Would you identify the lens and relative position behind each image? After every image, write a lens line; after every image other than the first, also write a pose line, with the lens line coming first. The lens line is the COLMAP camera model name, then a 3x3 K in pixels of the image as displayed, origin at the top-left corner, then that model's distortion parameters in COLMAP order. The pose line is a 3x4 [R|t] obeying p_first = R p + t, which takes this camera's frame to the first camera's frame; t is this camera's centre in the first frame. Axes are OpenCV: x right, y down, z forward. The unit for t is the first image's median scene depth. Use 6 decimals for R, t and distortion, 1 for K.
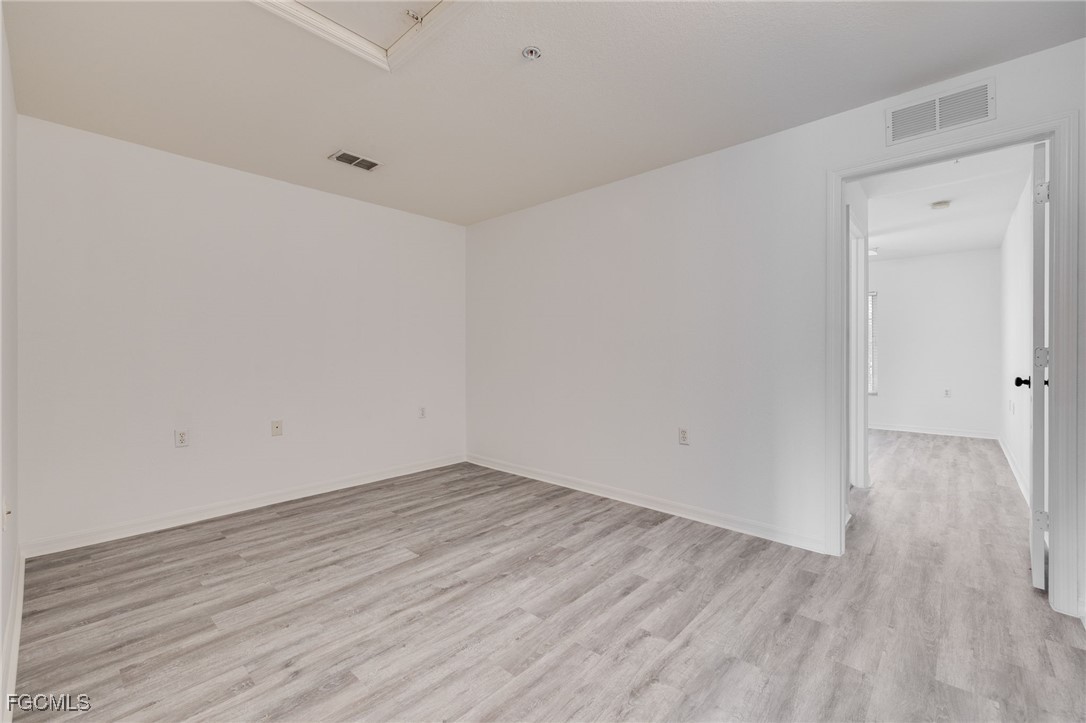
lens RADIAL K [[455.3, 0, 529.0], [0, 455.3, 362.3], [0, 0, 1]] dist [0.000118, 0.000101]
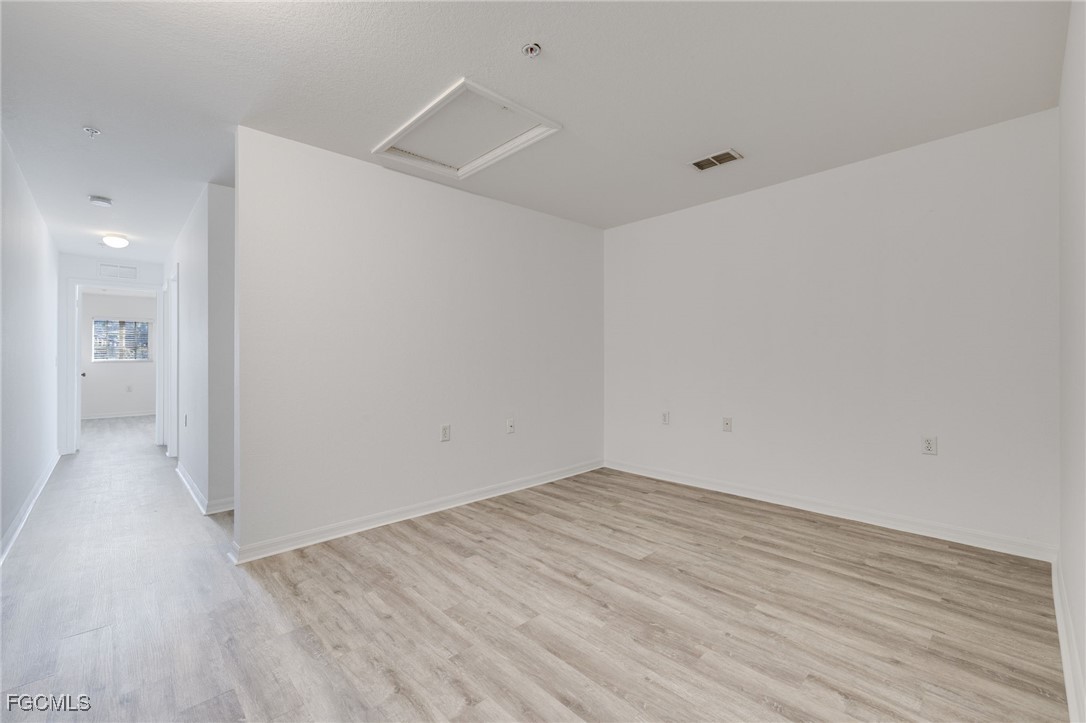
lens RADIAL K [[455.3, 0, 529.0], [0, 455.3, 362.3], [0, 0, 1]] dist [0.000118, 0.000101]
pose [[-0.074098, 0.010883, -0.997192, 0.683472], [-0.012401, 0.999853, 0.011833, -0.008852], [0.997174, 0.013243, -0.073952, 0.753602]]
